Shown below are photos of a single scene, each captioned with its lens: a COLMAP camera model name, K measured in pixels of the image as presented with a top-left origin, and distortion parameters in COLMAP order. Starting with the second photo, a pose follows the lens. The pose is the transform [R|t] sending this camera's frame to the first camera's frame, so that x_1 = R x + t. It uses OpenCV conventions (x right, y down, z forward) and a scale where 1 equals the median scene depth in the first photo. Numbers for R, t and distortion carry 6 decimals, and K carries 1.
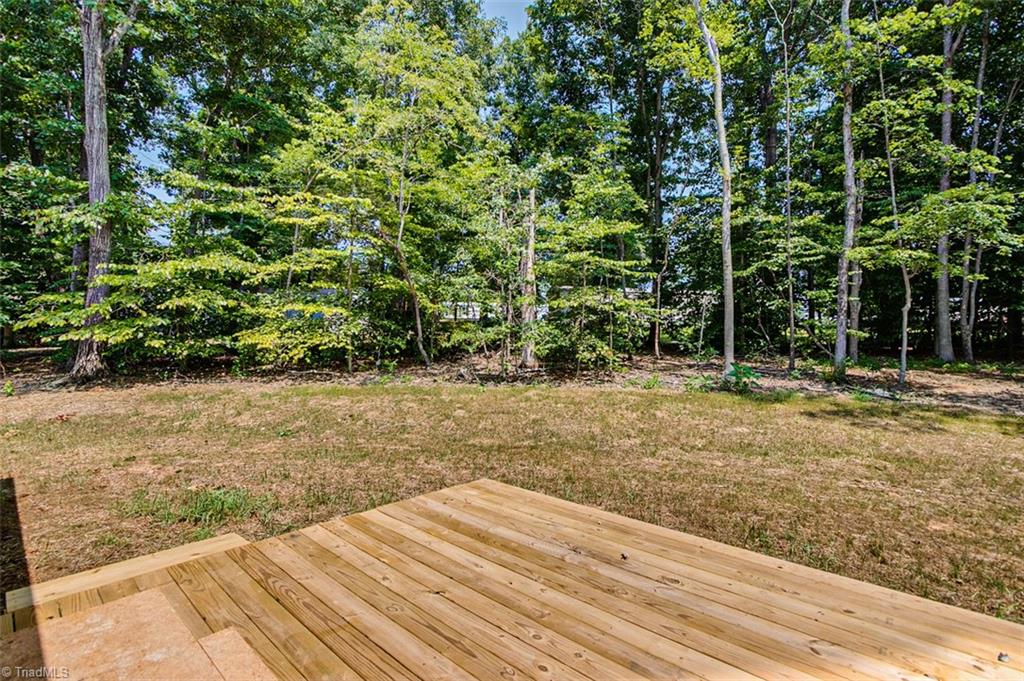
lens RADIAL K [[485.3, 0, 505.6], [0, 485.3, 340.5], [0, 0, 1]] dist [-0.000478, -0.000126]
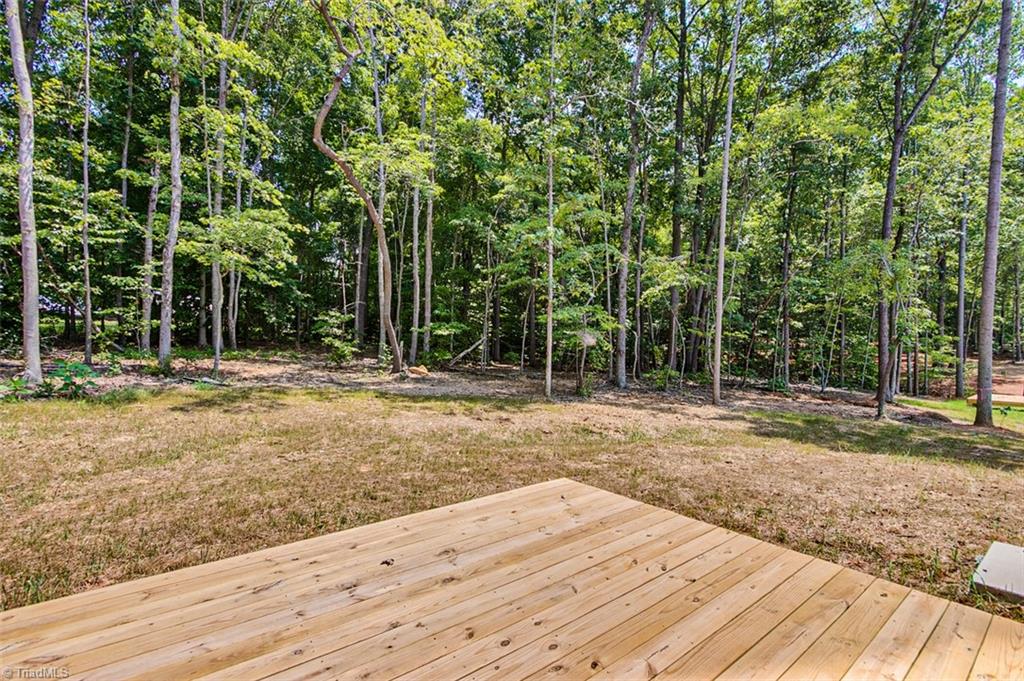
lens RADIAL K [[485.3, 0, 505.6], [0, 485.3, 340.5], [0, 0, 1]] dist [-0.000478, -0.000126]
pose [[0.139129, -0.008665, 0.990236, -0.176895], [-0.008149, 0.999918, 0.009895, 0.001757], [-0.990241, -0.009446, 0.139047, 0.172739]]
